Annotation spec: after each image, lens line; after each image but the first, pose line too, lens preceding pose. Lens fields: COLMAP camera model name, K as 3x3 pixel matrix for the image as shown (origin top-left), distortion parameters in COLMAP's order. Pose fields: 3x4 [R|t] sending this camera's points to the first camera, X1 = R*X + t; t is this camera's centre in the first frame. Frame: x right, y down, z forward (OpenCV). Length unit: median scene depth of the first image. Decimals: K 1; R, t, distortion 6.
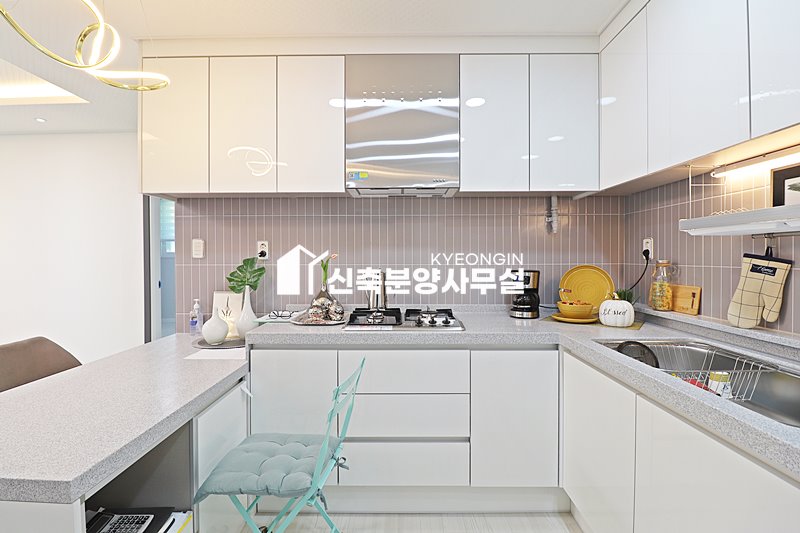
lens RADIAL K [[374.2, 0, 396.8], [0, 374.2, 263.6], [0, 0, 1]] dist [-0.000511, -0.000852]
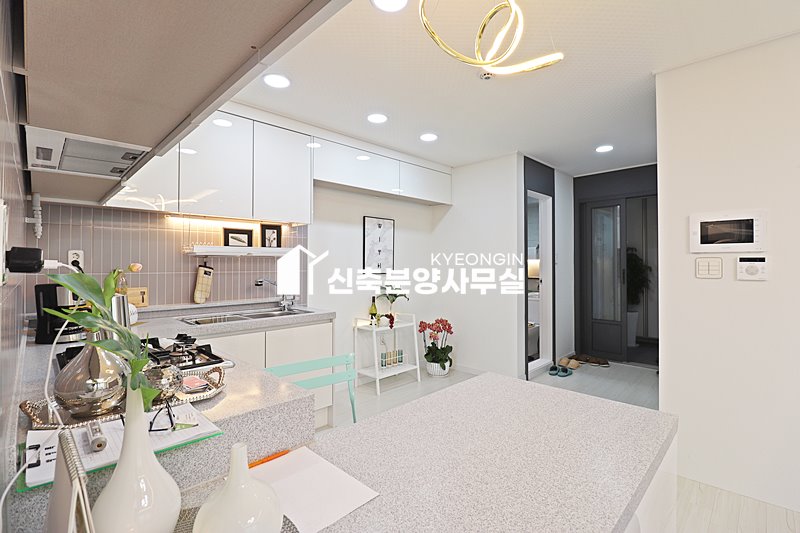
lens RADIAL K [[374.2, 0, 398.6], [0, 374.2, 259.0], [0, 0, 1]] dist [-0.000511, -0.000852]
pose [[-0.720029, 0.013313, 0.693816, -1.097008], [0.015803, 0.999871, -0.002786, -0.033682], [-0.693764, 0.008958, -0.720146, 1.586062]]
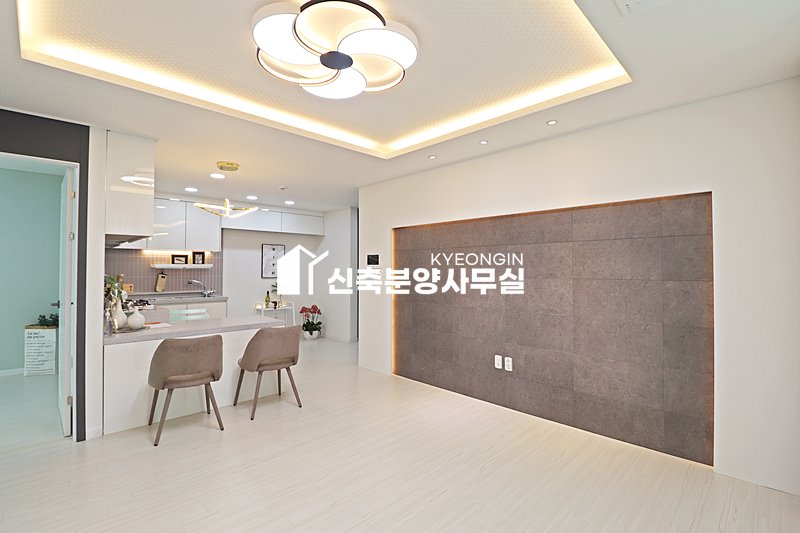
lens RADIAL K [[374.2, 0, 397.0], [0, 374.2, 263.6], [0, 0, 1]] dist [-0.000511, -0.000852]
pose [[-0.709733, 0.014182, 0.704328, -3.433240], [0.014809, 0.999877, -0.005210, -0.064652], [-0.704315, 0.006733, -0.709856, 1.917432]]
